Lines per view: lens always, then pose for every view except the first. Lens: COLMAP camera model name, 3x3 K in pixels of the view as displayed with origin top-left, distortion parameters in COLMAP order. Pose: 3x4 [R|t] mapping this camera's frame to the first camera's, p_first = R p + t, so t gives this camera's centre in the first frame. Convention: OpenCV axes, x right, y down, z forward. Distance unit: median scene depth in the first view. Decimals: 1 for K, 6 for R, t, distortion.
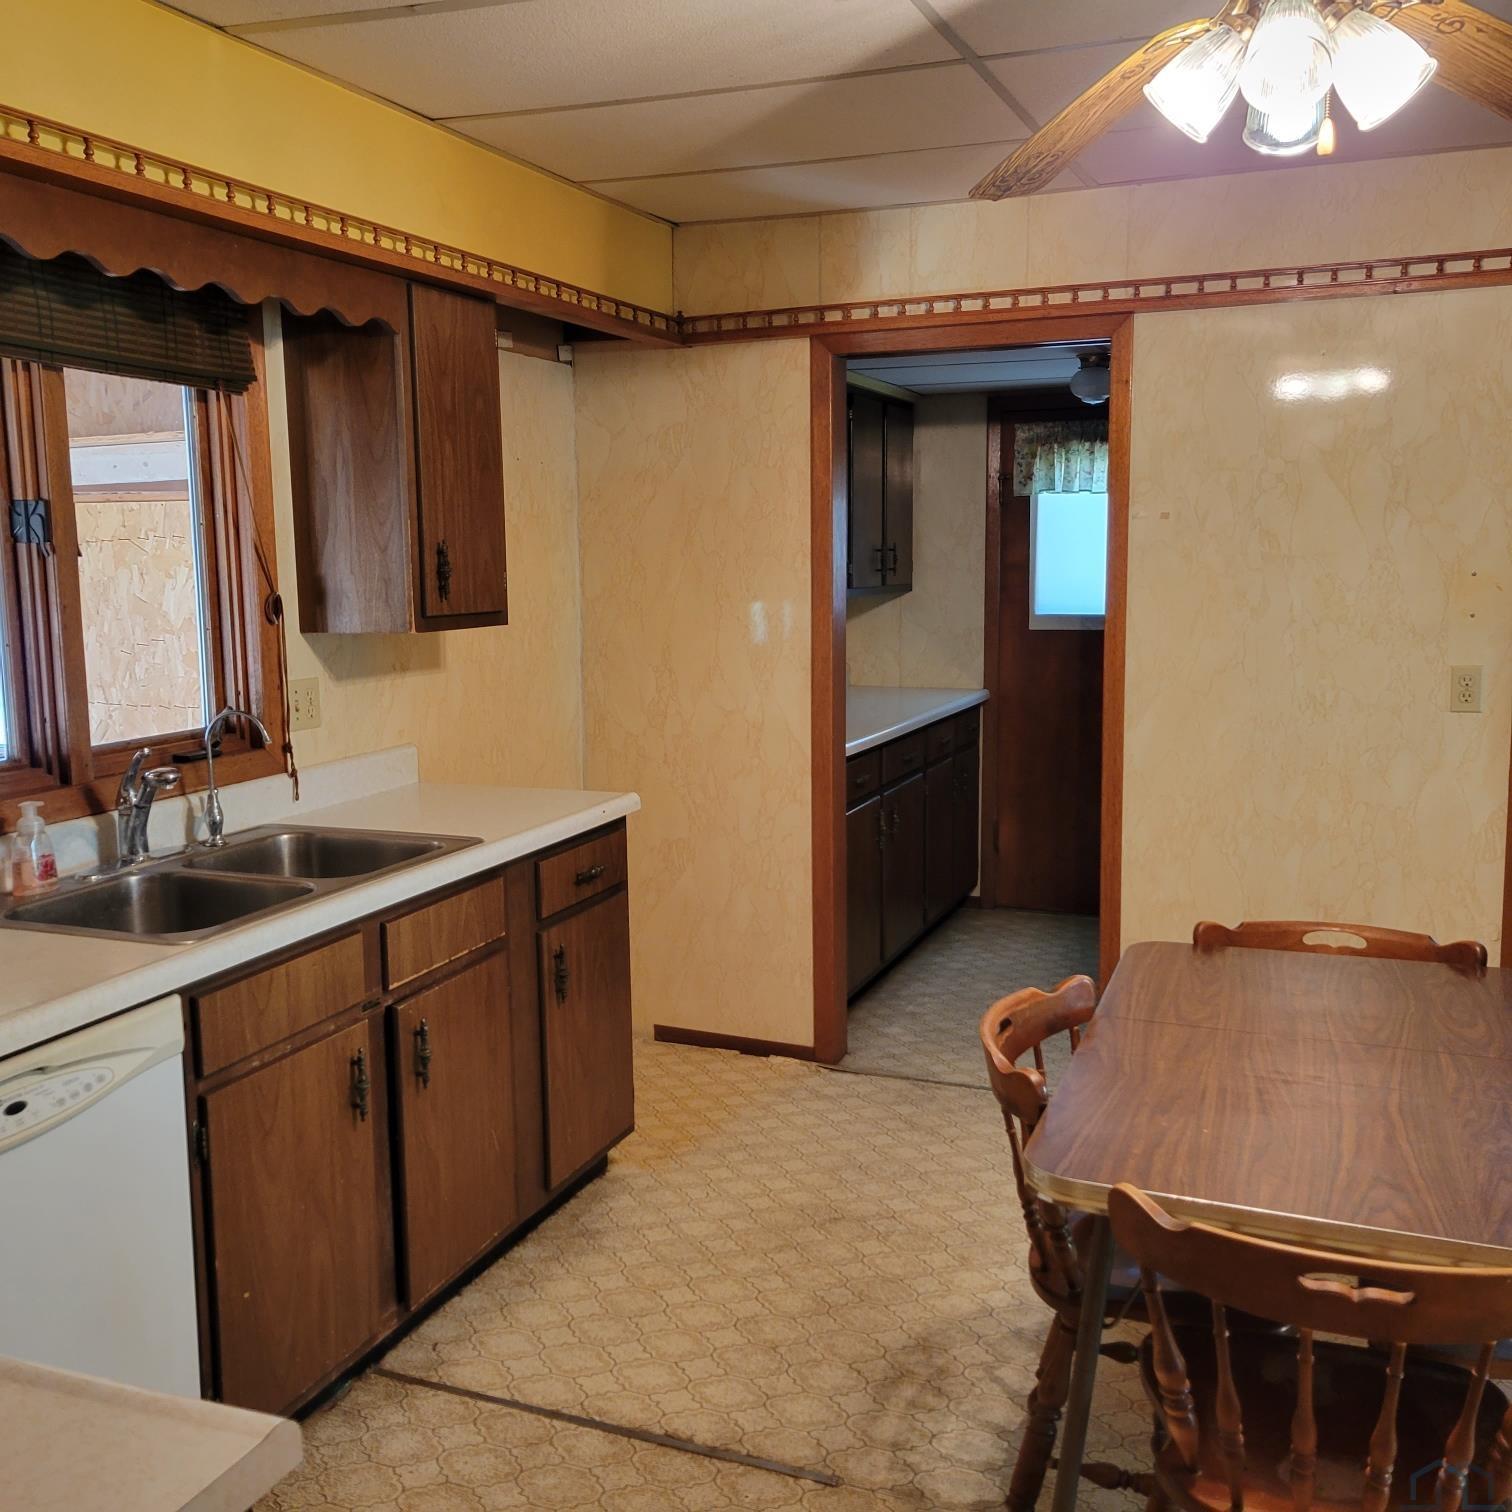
lens RADIAL K [[1508.7, 0, 755.7], [0, 1508.7, 772.1], [0, 0, 1]] dist [0.079786, 0.004456]
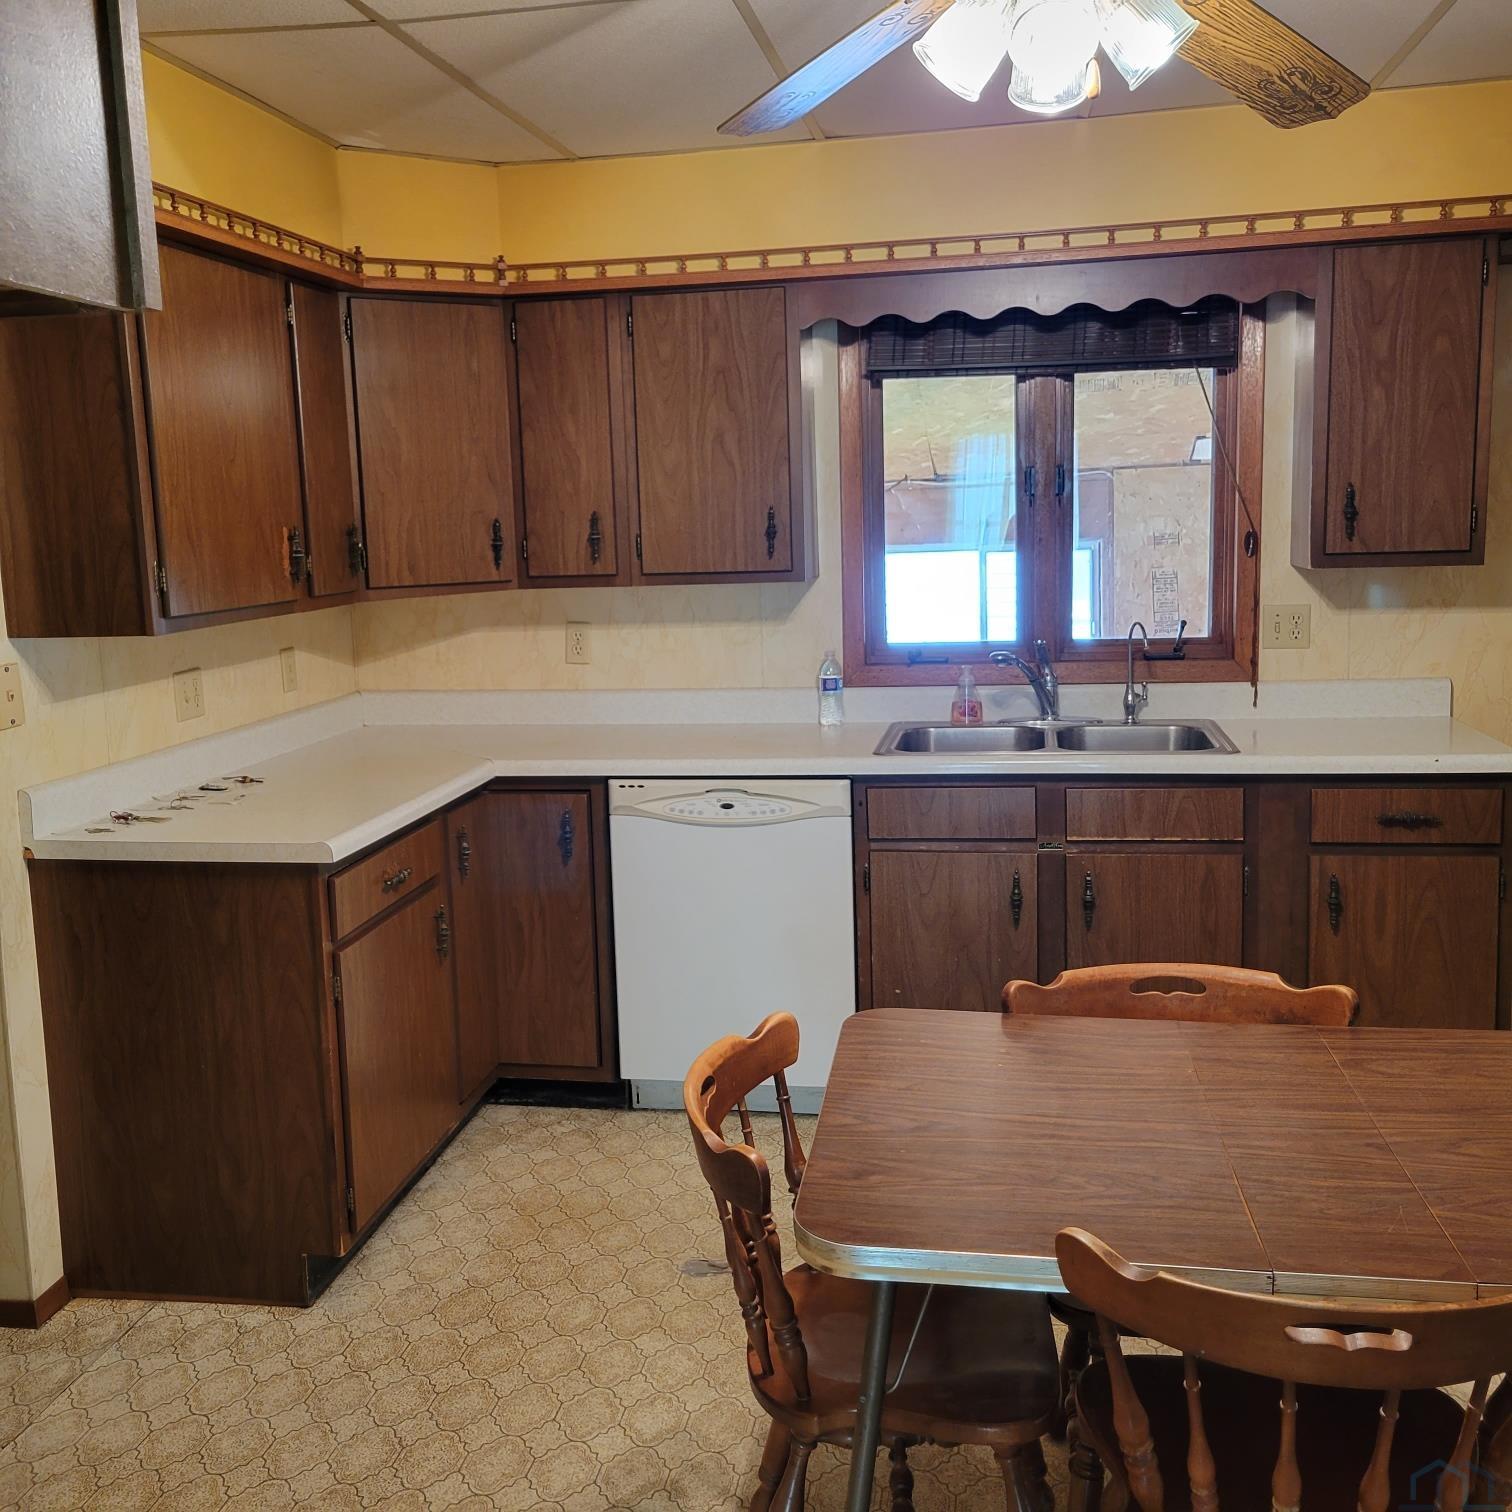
lens RADIAL K [[1483.7, 0, 715.3], [0, 1483.7, 718.3], [0, 0, 1]] dist [0.038494, -0.016594]
pose [[0.187013, 0.137855, -0.972637, 0.952764], [-0.118171, 0.986072, 0.117038, -0.074188], [0.975224, 0.093050, 0.200699, 0.460522]]
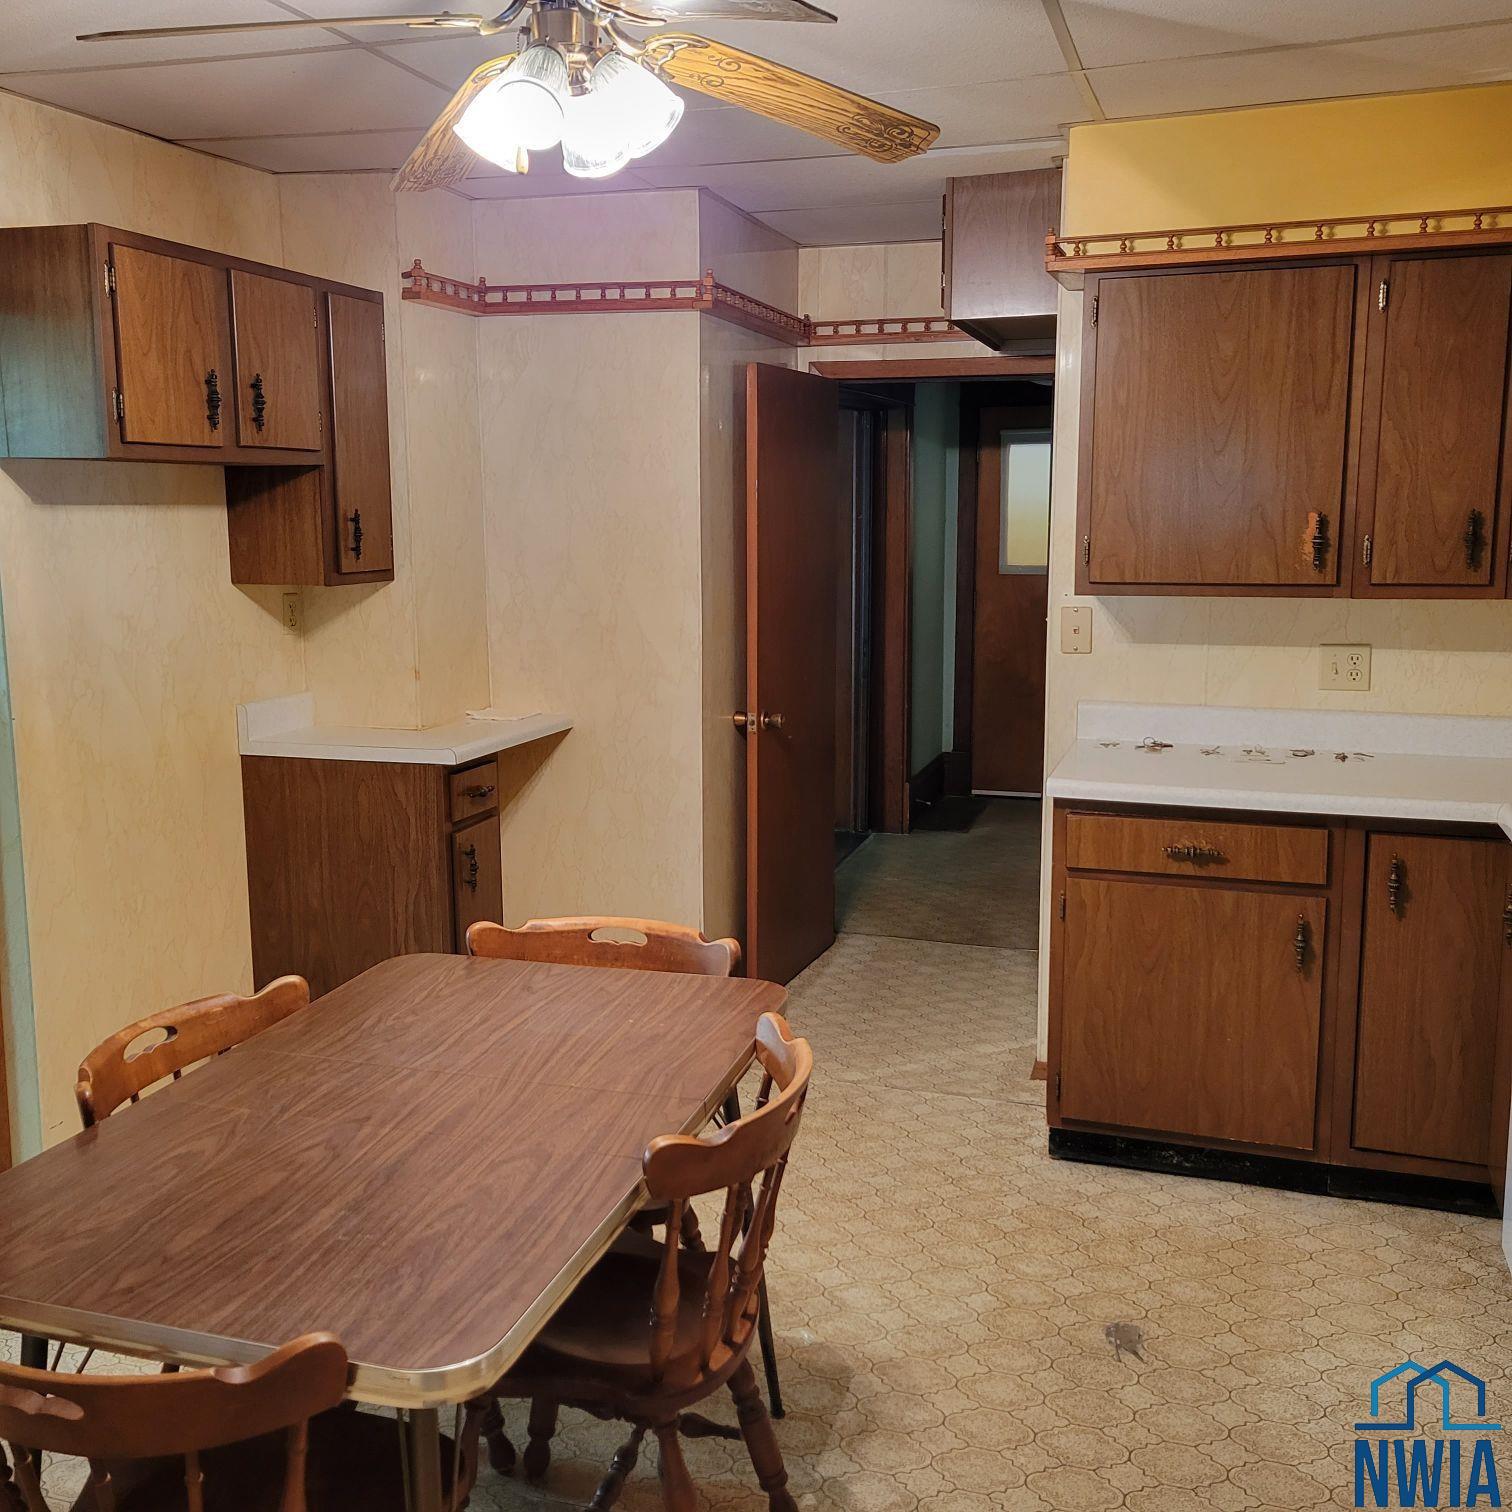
lens RADIAL K [[1502.6, 0, 768.1], [0, 1502.6, 715.7], [0, 0, 1]] dist [0.056742, -0.031766]
pose [[-0.997026, 0.021209, -0.074091, 0.212499], [-0.001470, 0.955975, 0.293445, -0.259311], [0.077053, 0.292681, -0.953101, 1.606488]]
